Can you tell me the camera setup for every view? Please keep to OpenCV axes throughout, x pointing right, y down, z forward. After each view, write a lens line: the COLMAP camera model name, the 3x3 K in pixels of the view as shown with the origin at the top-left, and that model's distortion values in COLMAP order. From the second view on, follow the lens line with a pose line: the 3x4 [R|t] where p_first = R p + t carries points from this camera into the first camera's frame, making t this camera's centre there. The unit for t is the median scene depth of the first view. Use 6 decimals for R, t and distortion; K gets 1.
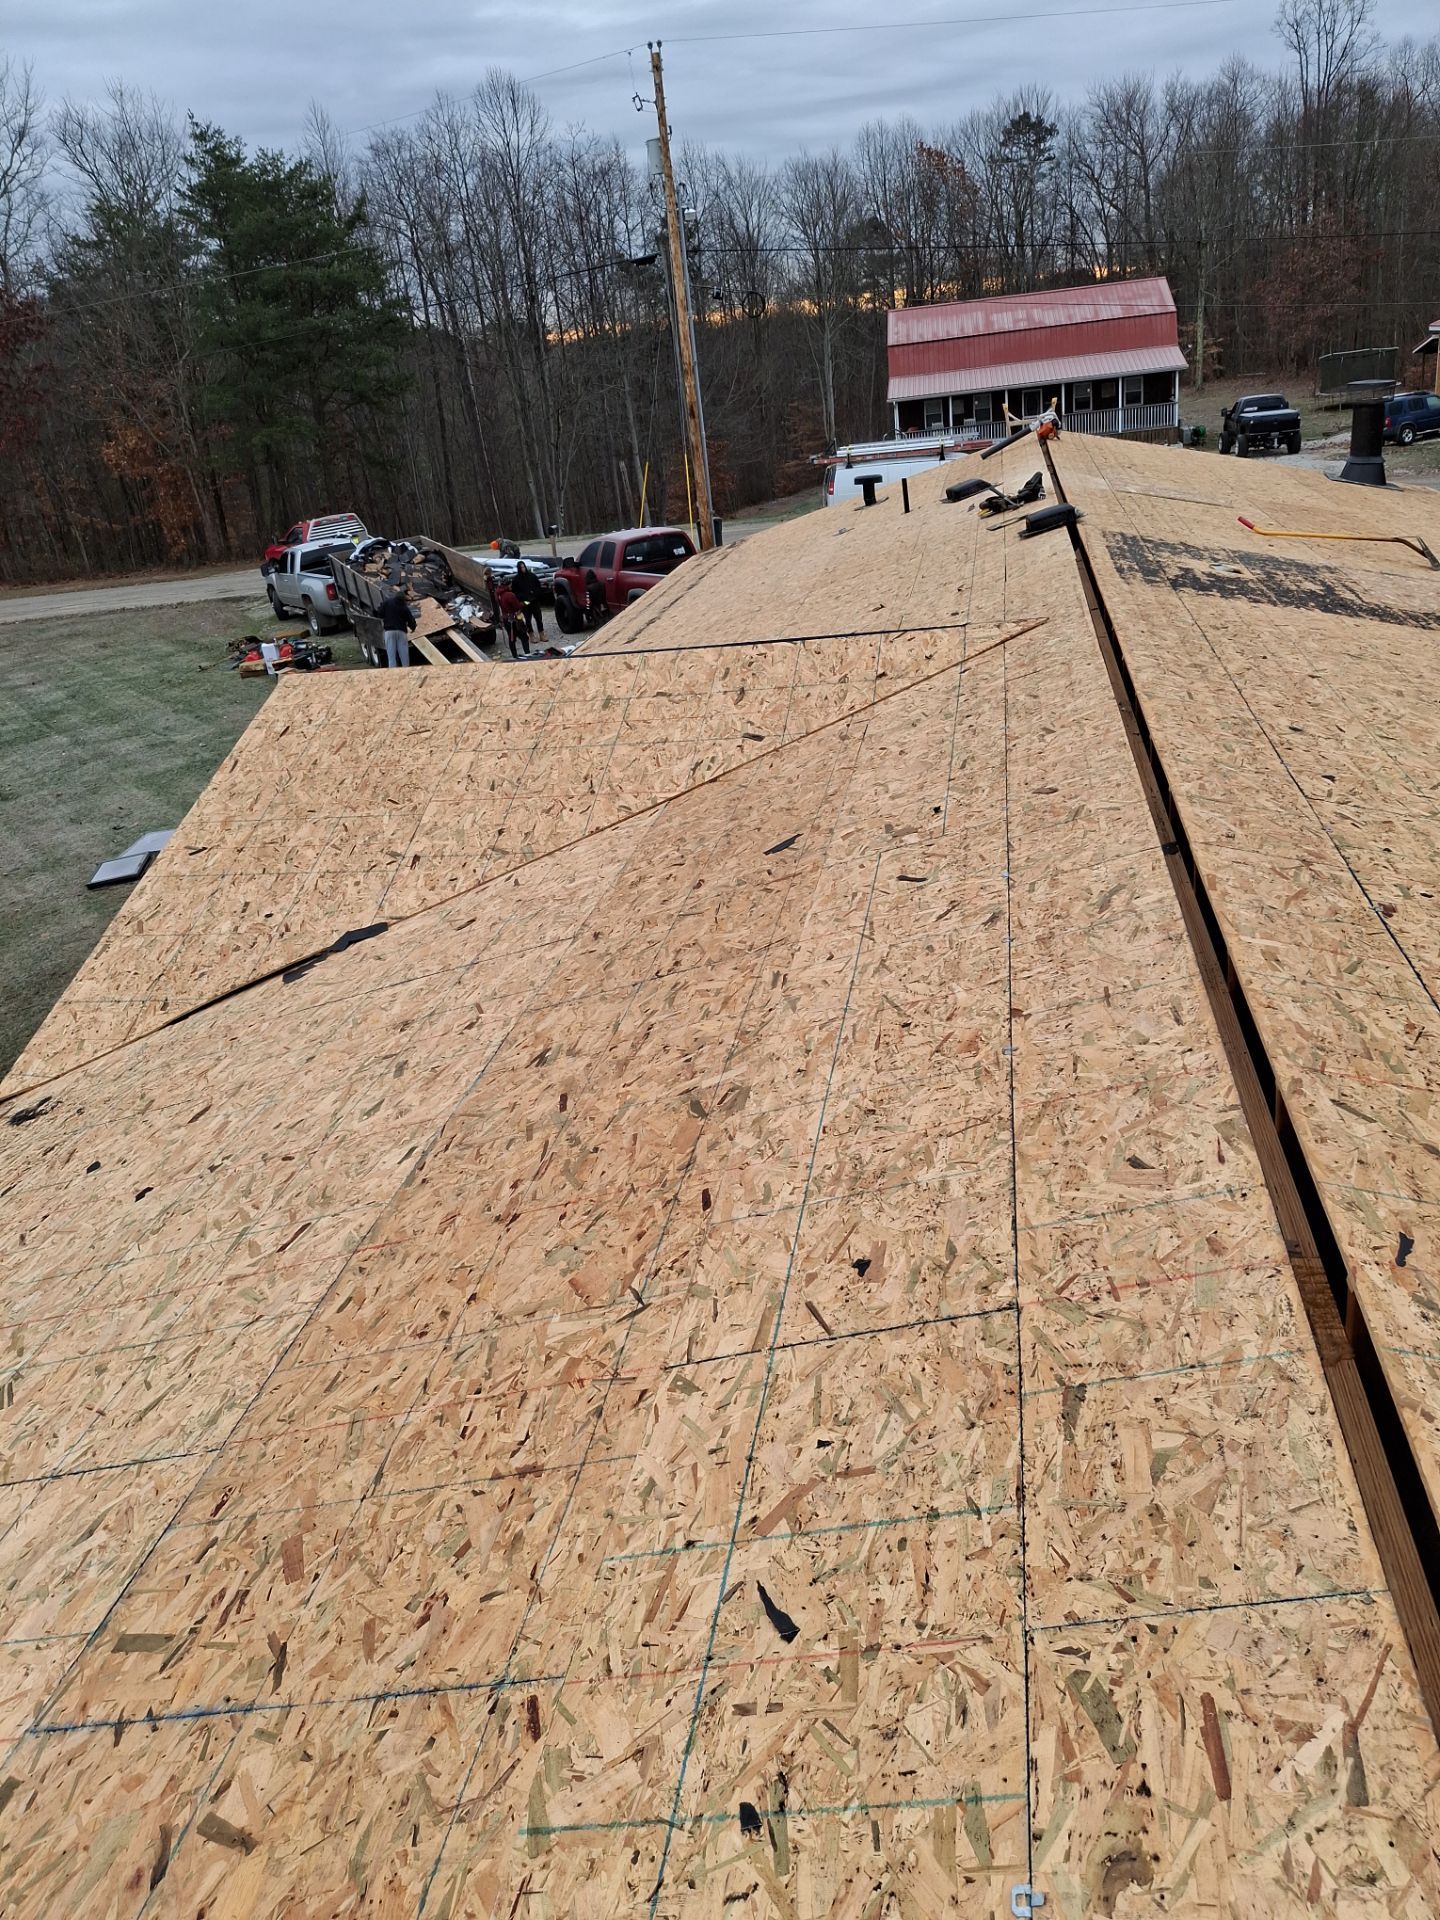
lens RADIAL K [[1403.7, 0, 720.0], [0, 1403.7, 960.0], [0, 0, 1]] dist [0.115576, -0.209414]
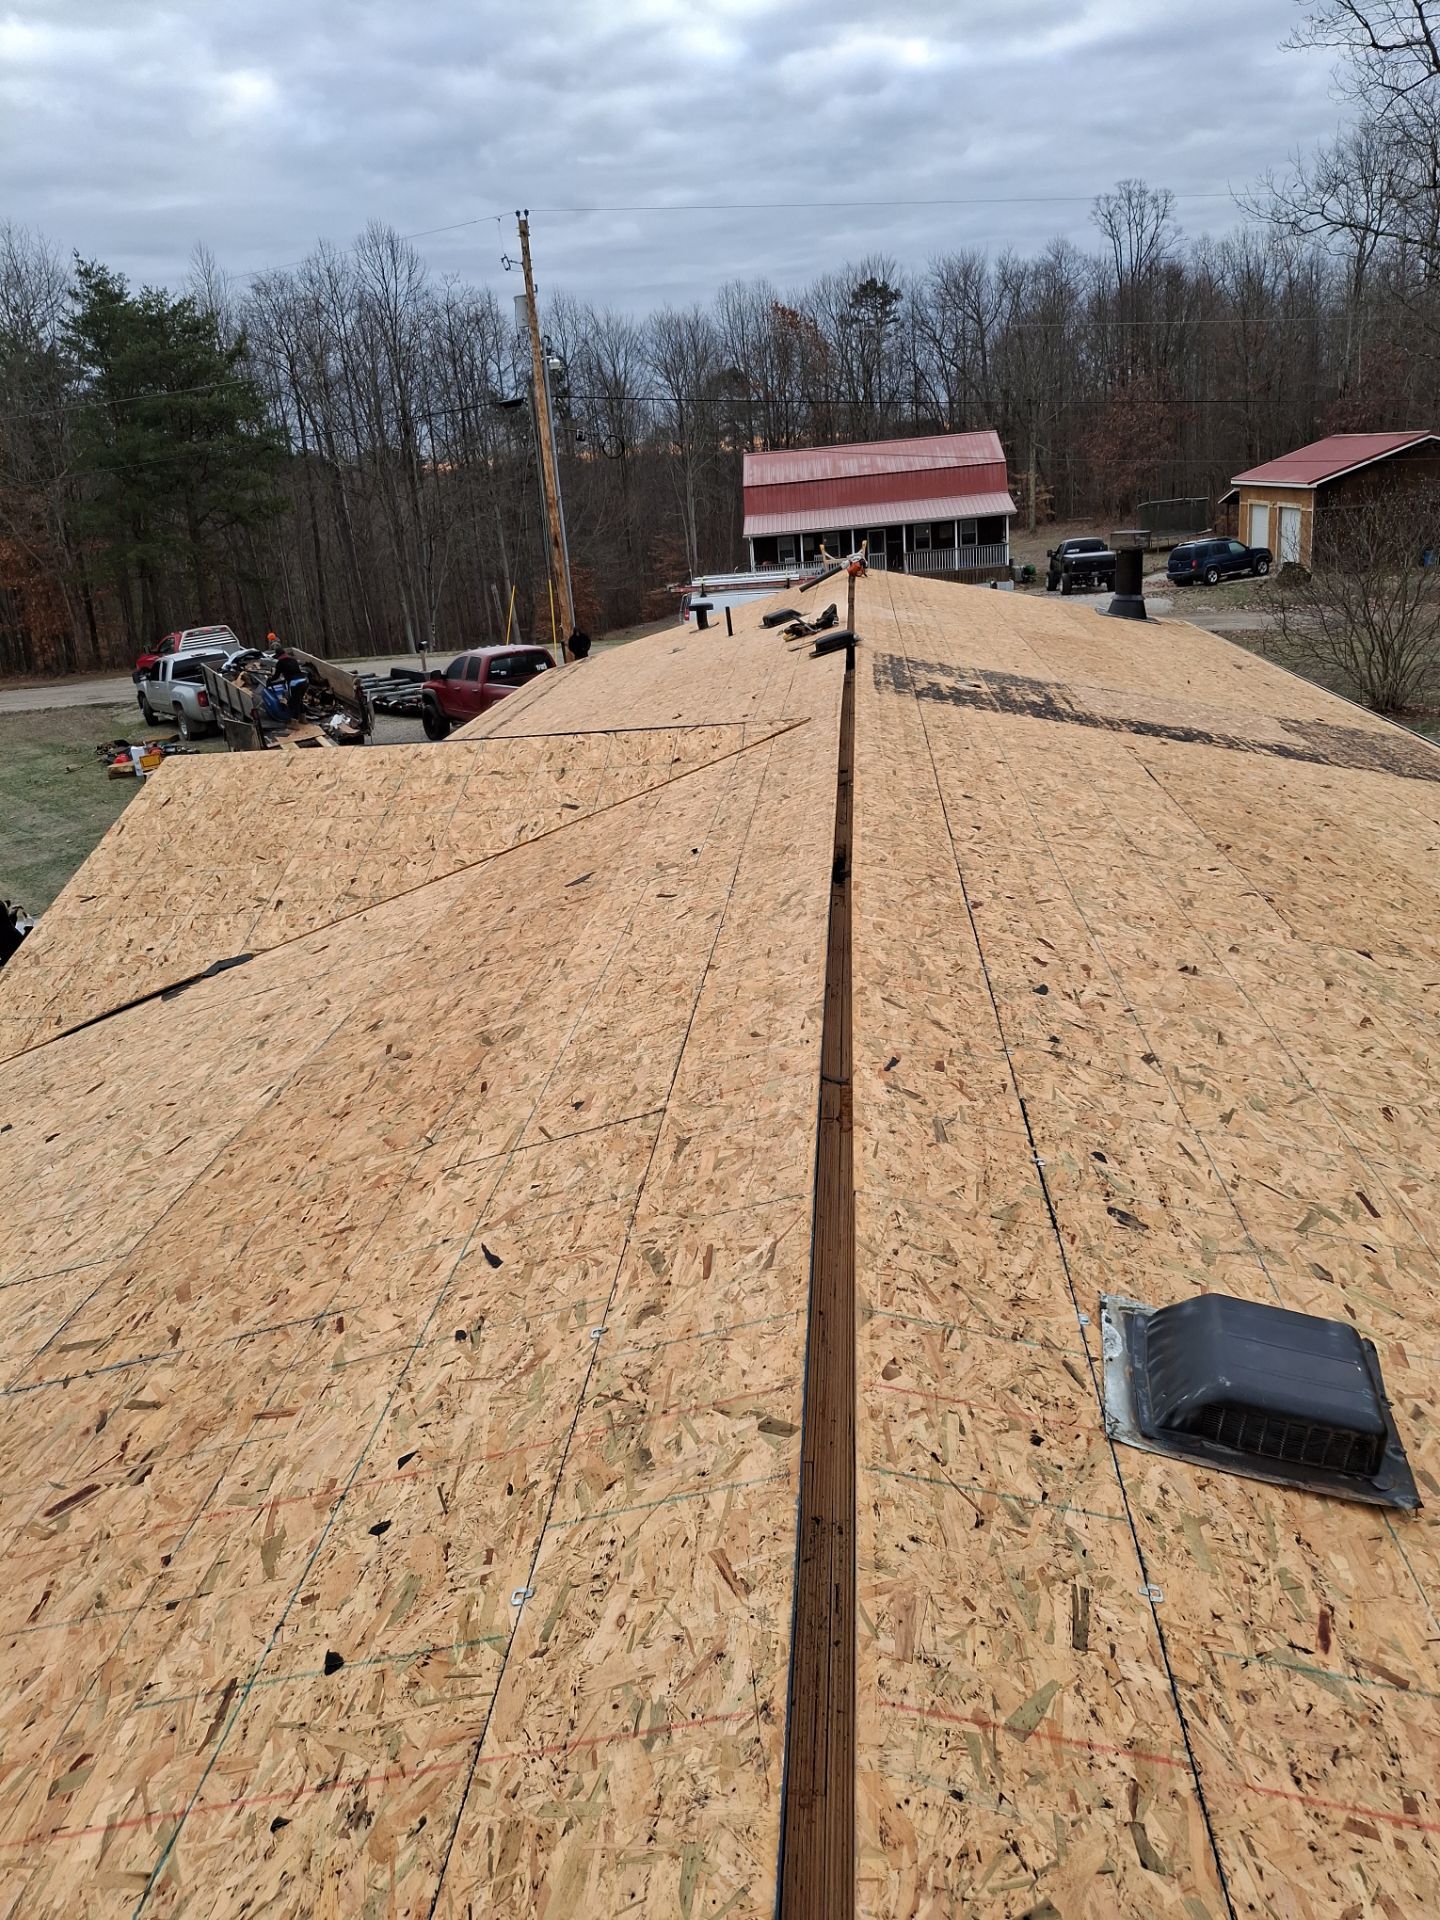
lens RADIAL K [[1400.4, 0, 719.2], [0, 1400.4, 908.9], [0, 0, 1]] dist [0.184106, -0.410375]
pose [[0.996002, 0.002460, 0.089301, 0.071963], [0.007734, 0.993494, -0.113625, 0.111681], [-0.088999, 0.113861, 0.989502, -0.332443]]
